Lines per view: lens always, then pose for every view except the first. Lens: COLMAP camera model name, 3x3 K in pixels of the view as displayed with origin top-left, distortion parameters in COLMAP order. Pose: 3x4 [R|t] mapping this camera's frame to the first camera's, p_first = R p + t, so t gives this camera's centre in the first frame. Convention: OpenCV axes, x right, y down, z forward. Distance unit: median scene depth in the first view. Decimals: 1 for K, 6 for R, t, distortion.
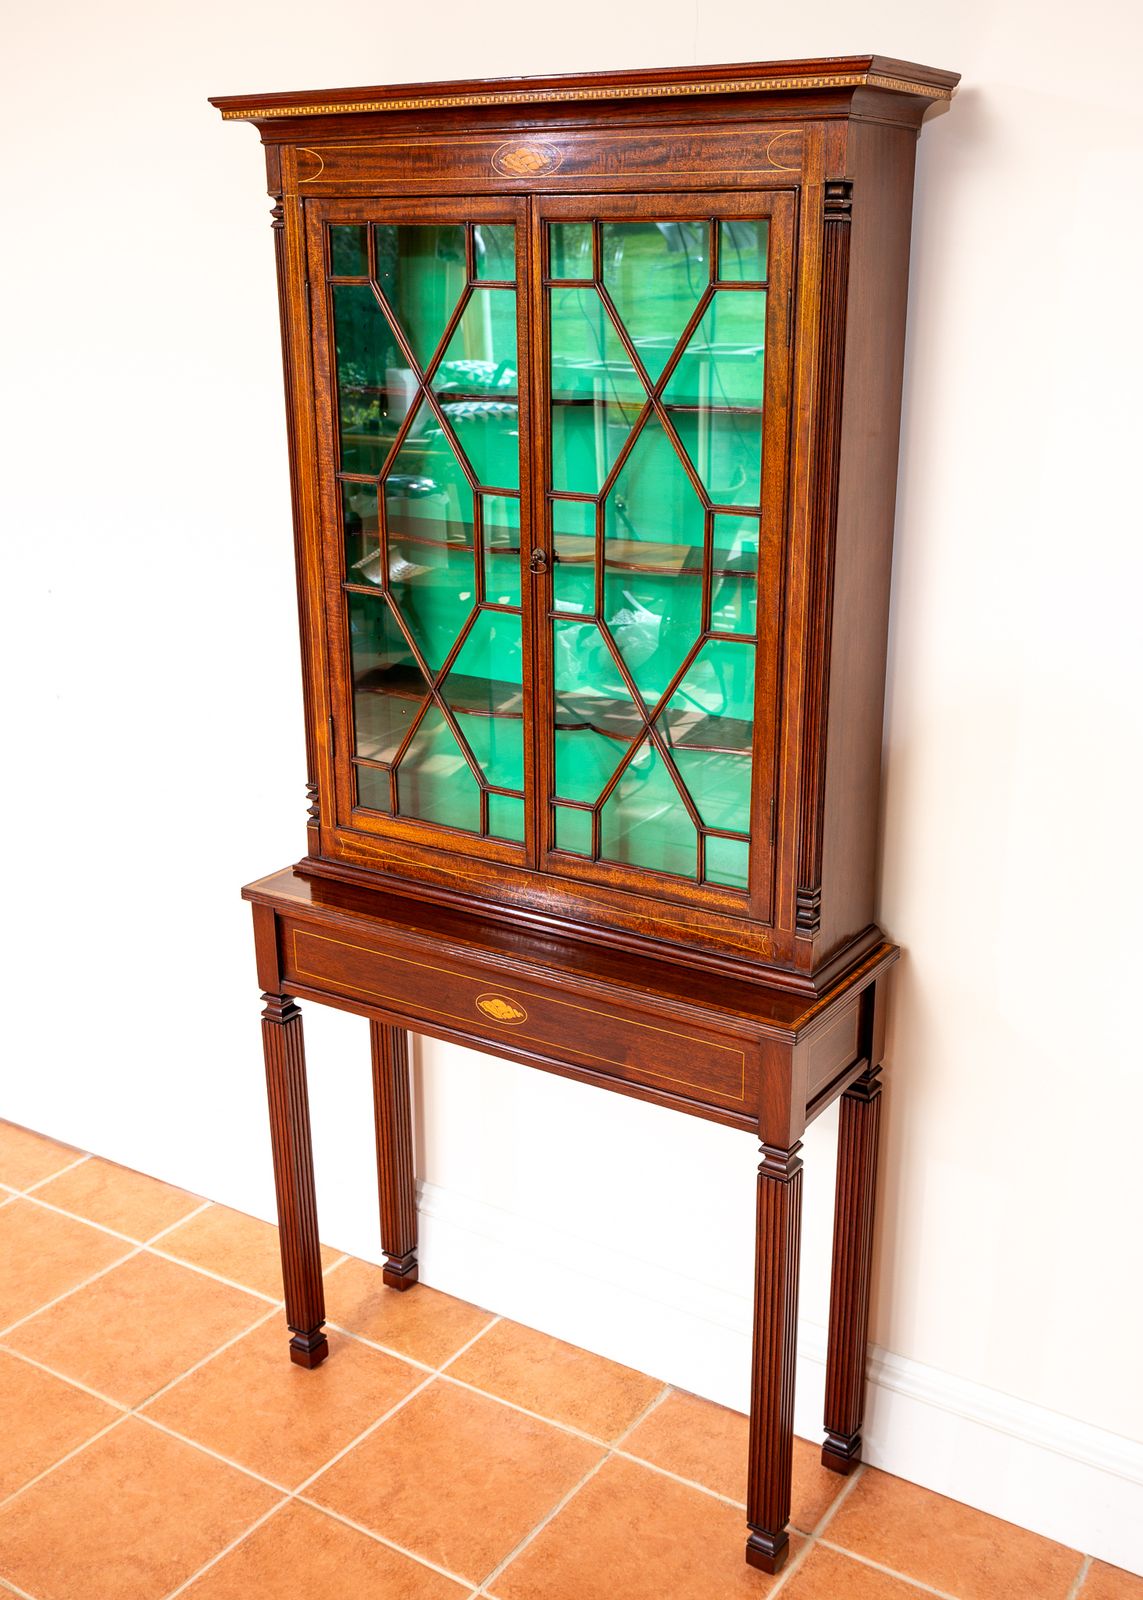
lens RADIAL K [[1694.7, 0, 606.8], [0, 1694.7, 805.2], [0, 0, 1]] dist [0.038458, 0.009080]
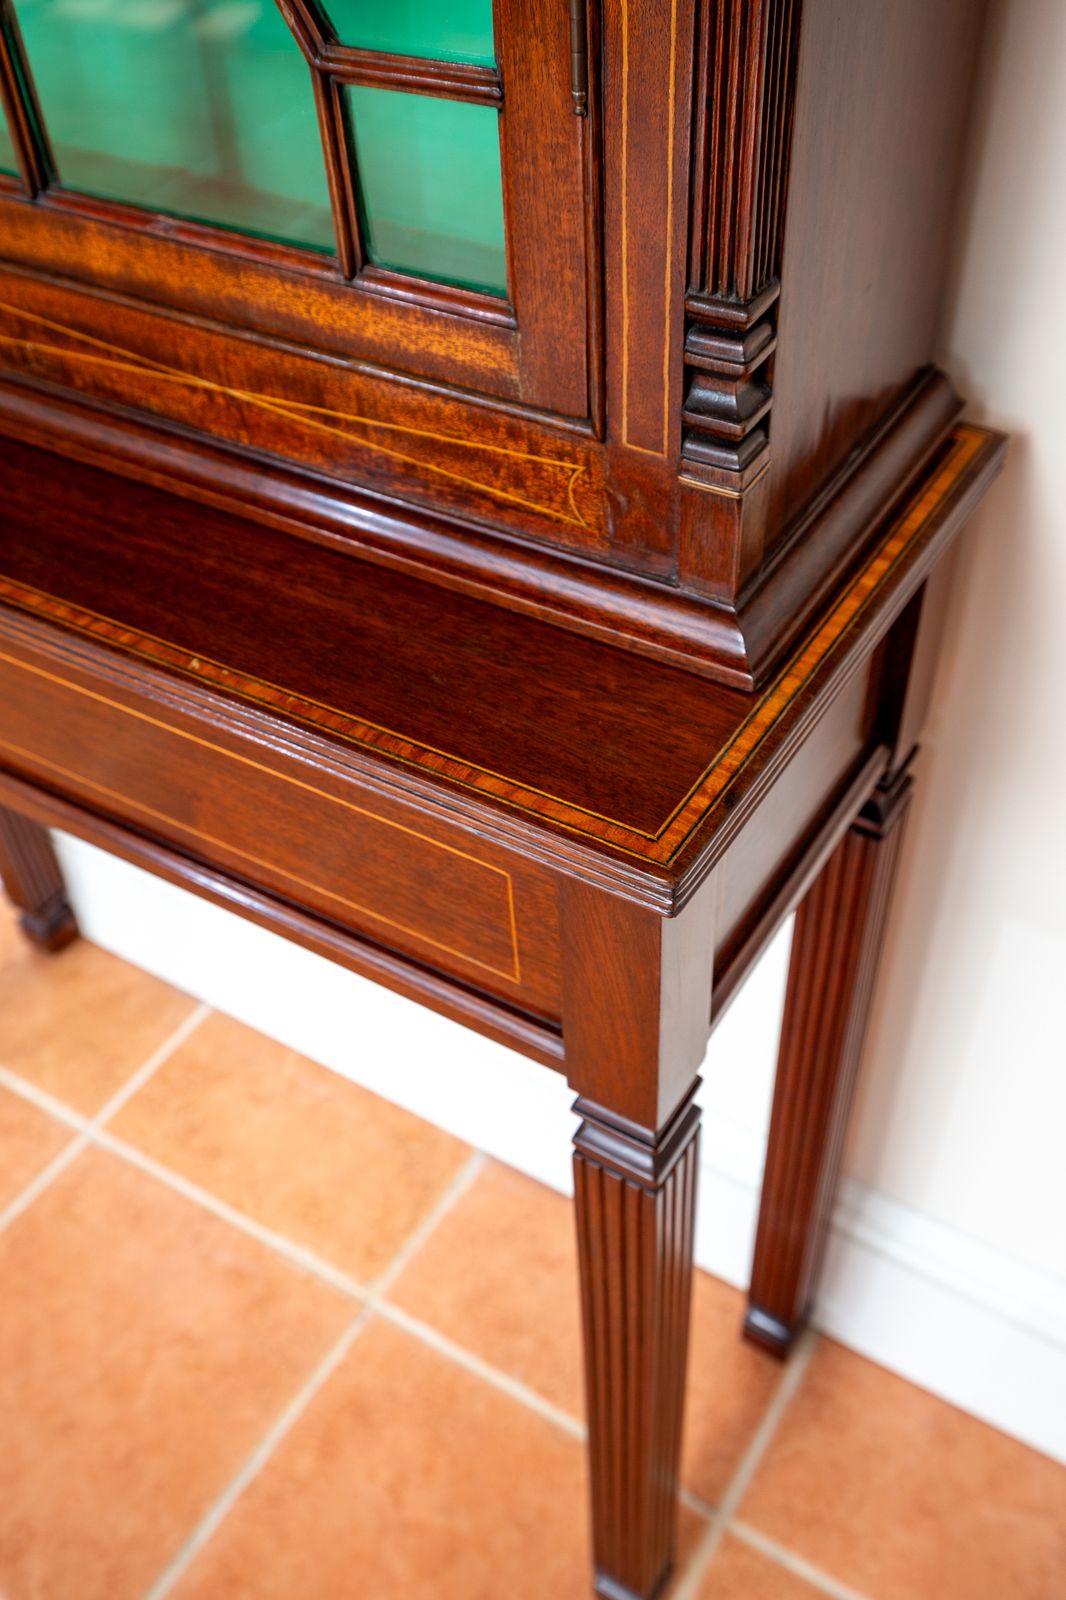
lens RADIAL K [[1471.1, 0, 533.0], [0, 1471.1, 800.0], [0, 0, 1]] dist [0.033461, 0.002928]
pose [[0.998988, -0.036494, -0.026300, 0.085927], [0.044304, 0.899448, 0.434777, 0.018059], [0.007789, -0.435502, 0.900154, 0.712689]]
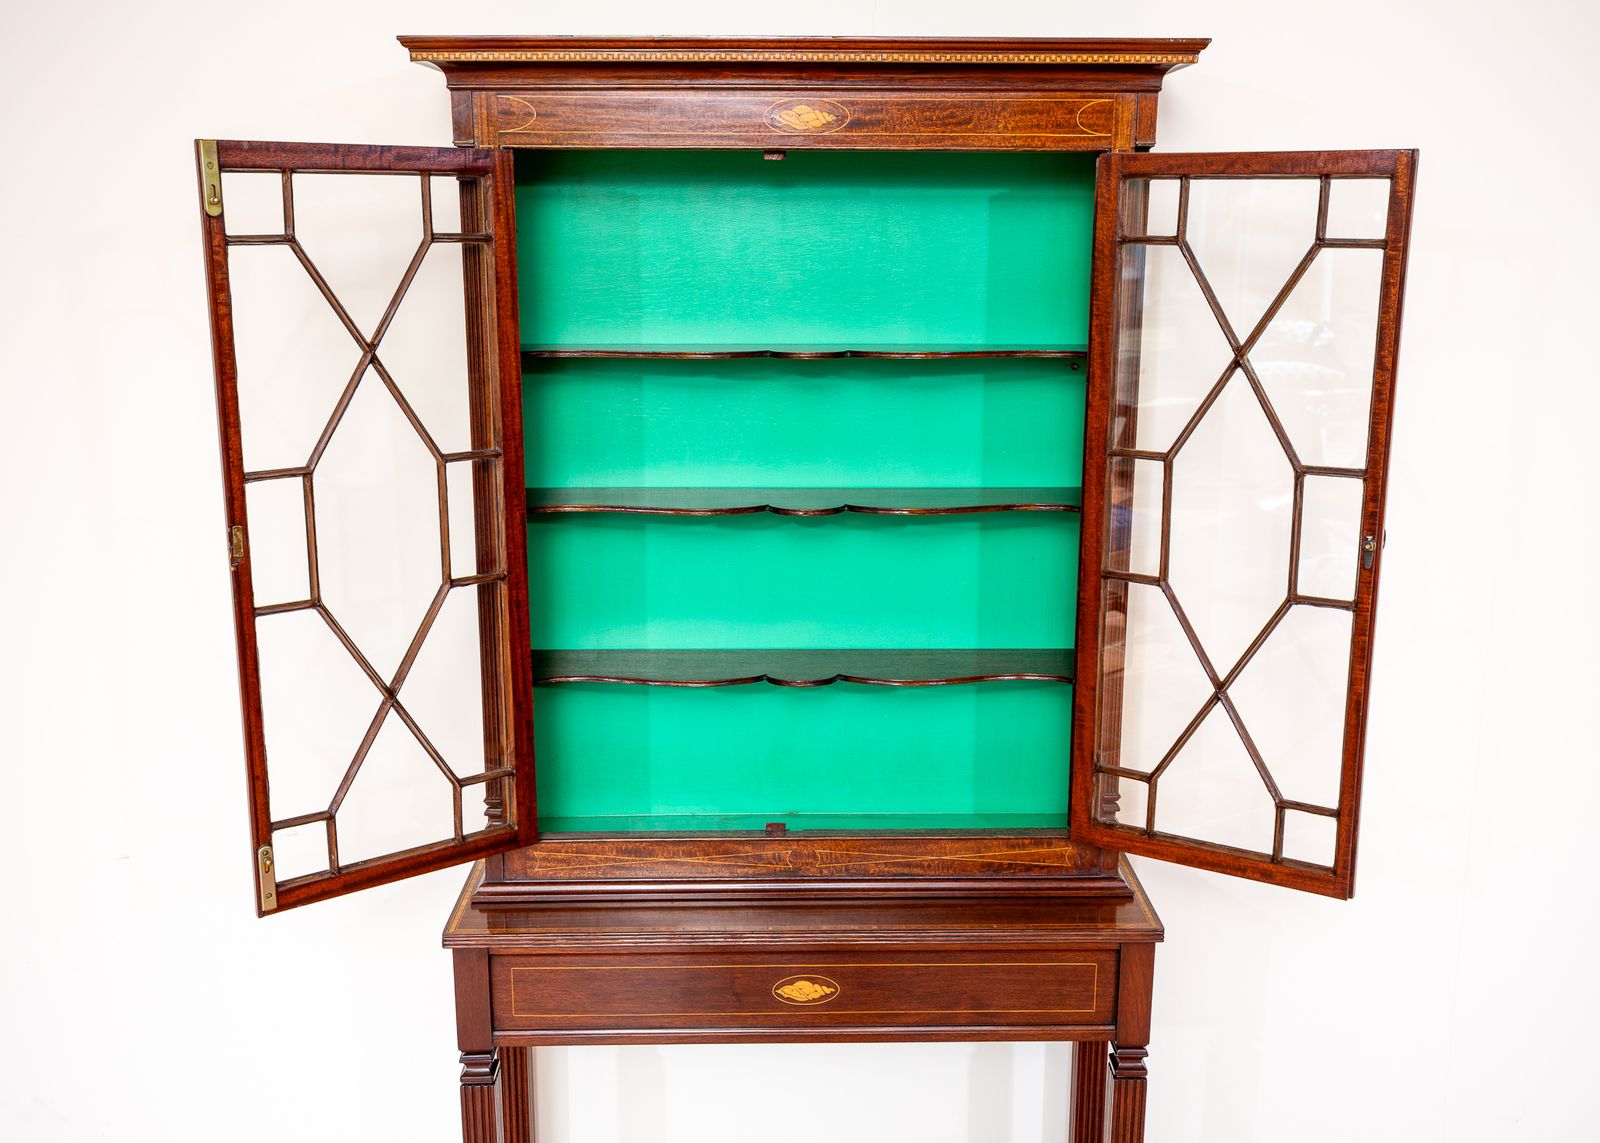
lens RADIAL K [[1594.1, 0, 827.8], [0, 1594.1, 570.7], [0, 0, 1]] dist [0.035531, -0.002300]
pose [[0.830155, -0.117635, 0.544982, -0.515510], [0.170462, 0.984233, -0.047213, -0.065713], [-0.530835, 0.132092, 0.837118, 0.225030]]
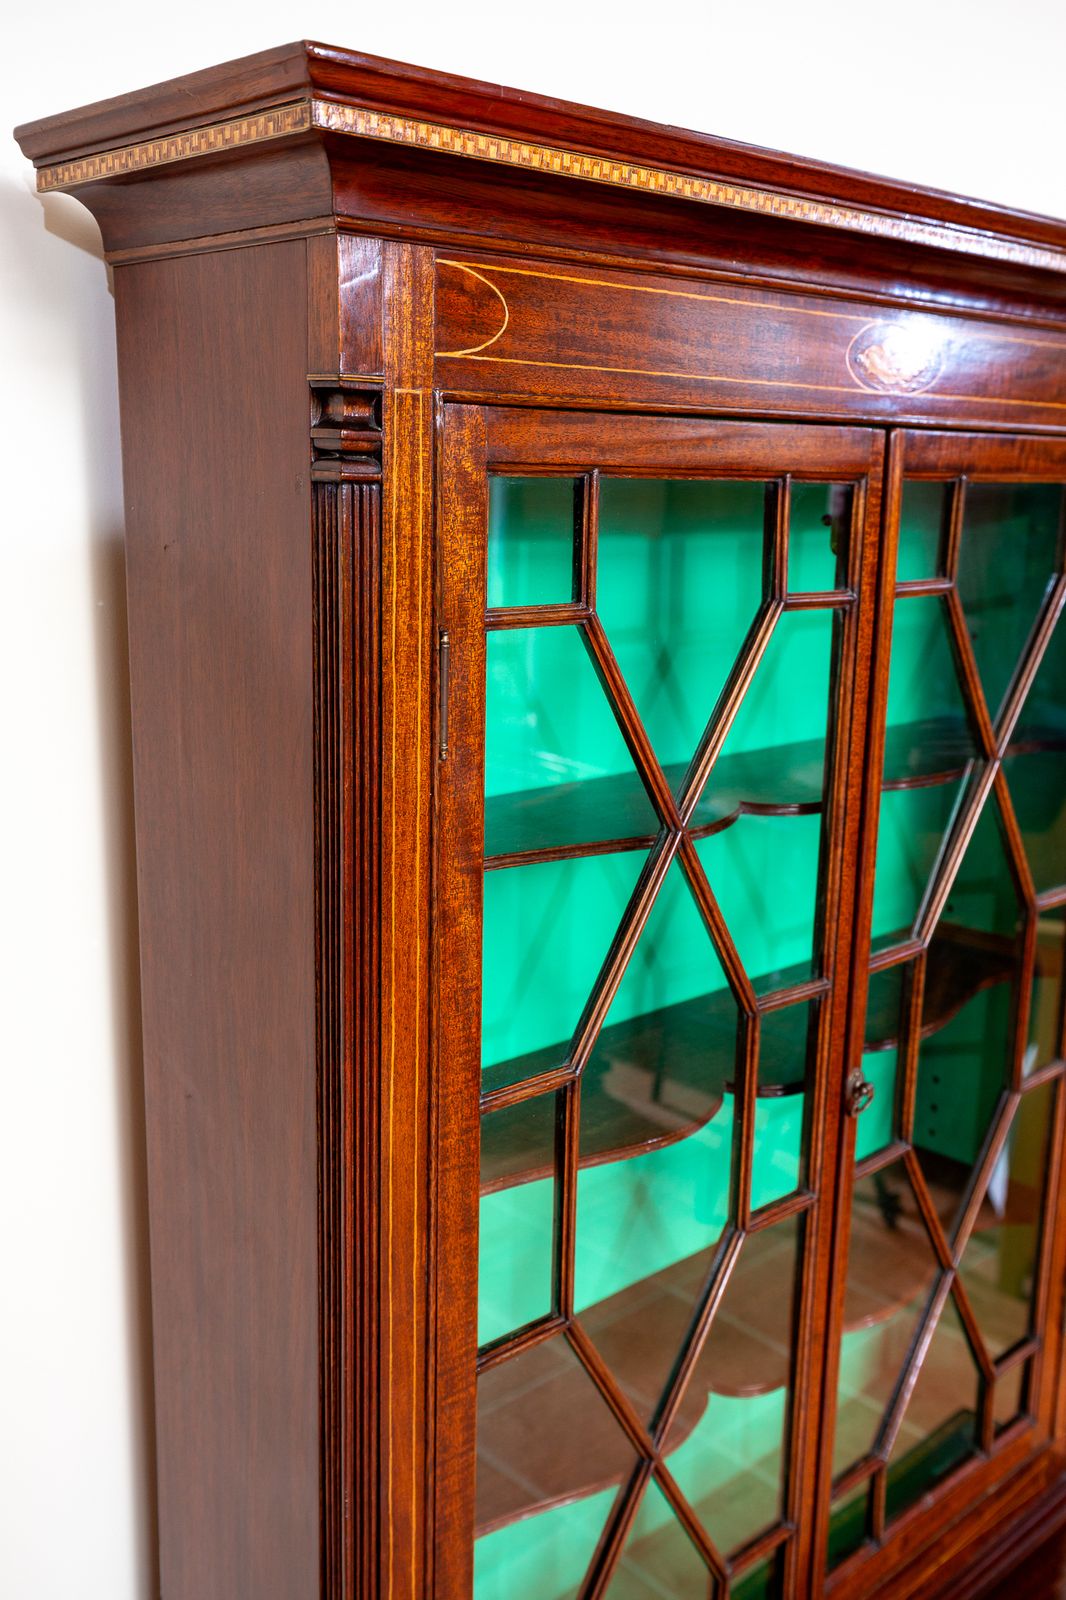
lens RADIAL K [[1471.1, 0, 533.0], [0, 1471.1, 800.0], [0, 0, 1]] dist [0.033461, 0.002928]
pose [[0.258511, -0.203384, 0.944355, -0.466912], [0.286354, 0.949781, 0.126165, -0.305937], [-0.922590, 0.237805, 0.303769, 0.895363]]
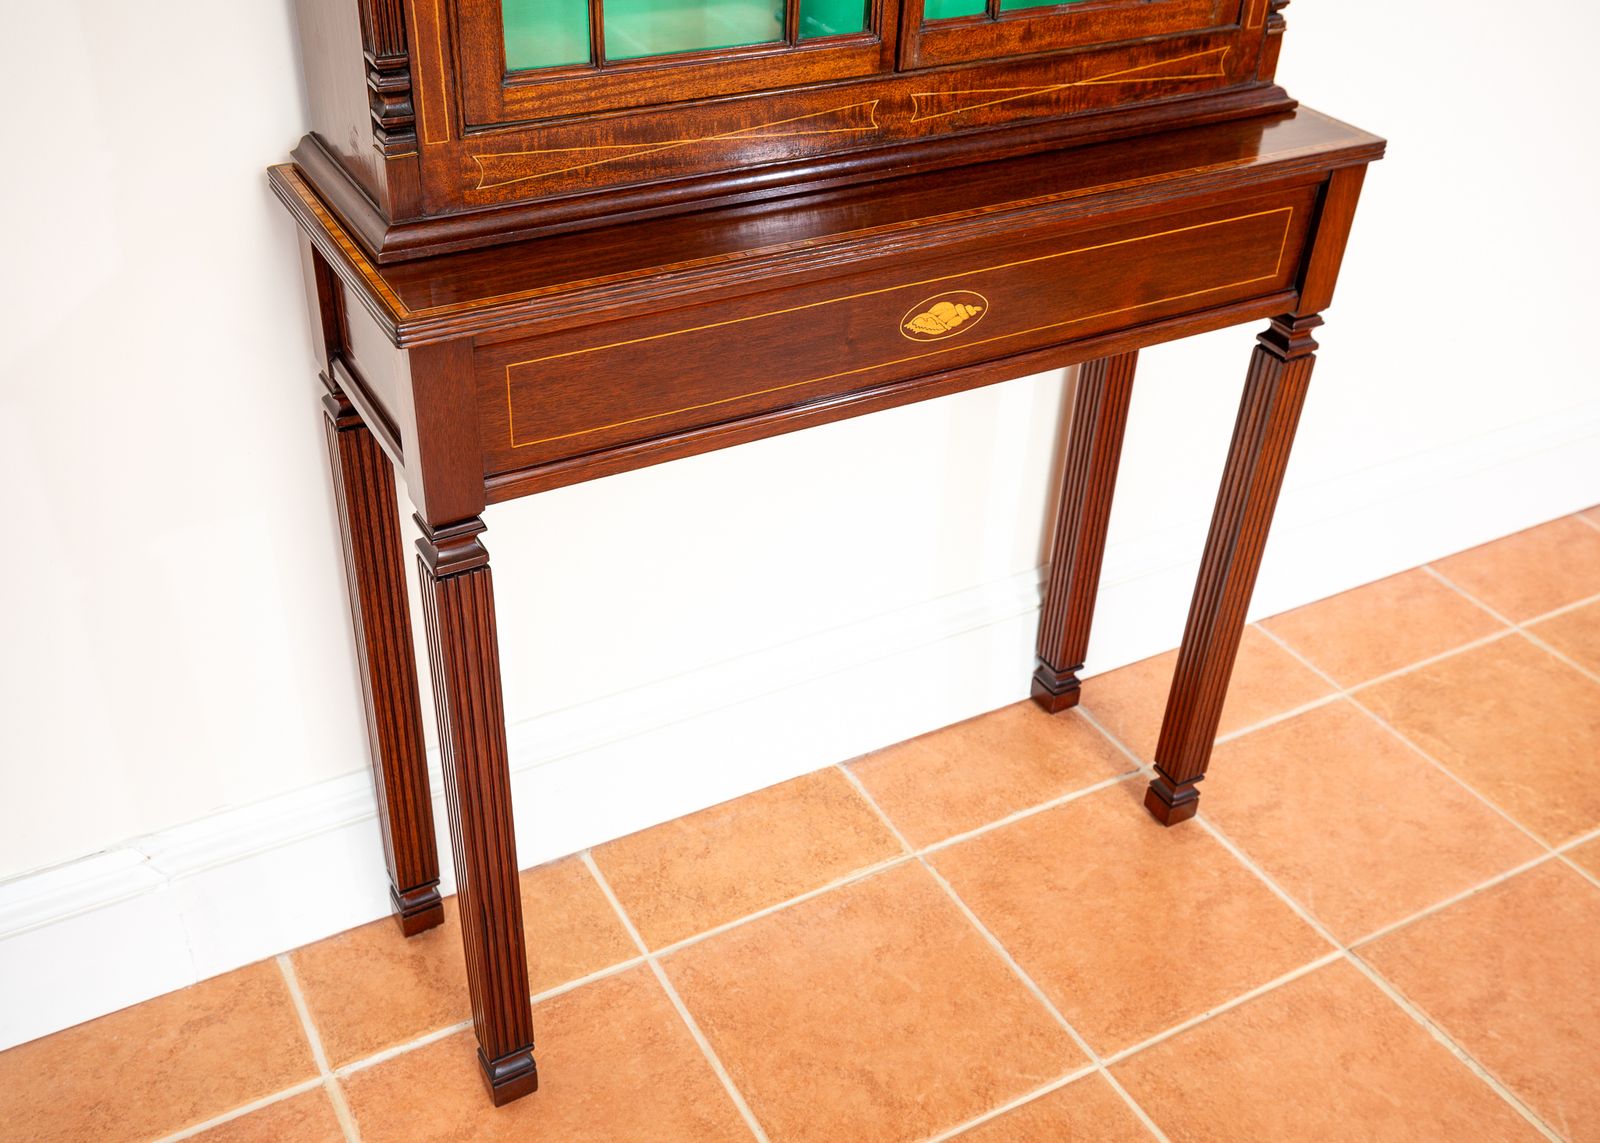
lens RADIAL K [[1603.1, 0, 806.0], [0, 1603.1, 570.3], [0, 0, 1]] dist [0.036449, 0.008066]
pose [[0.466286, -0.476222, 0.745513, -0.558236], [0.237425, 0.879186, 0.413111, -0.047095], [-0.852178, -0.015625, 0.523019, 0.756180]]
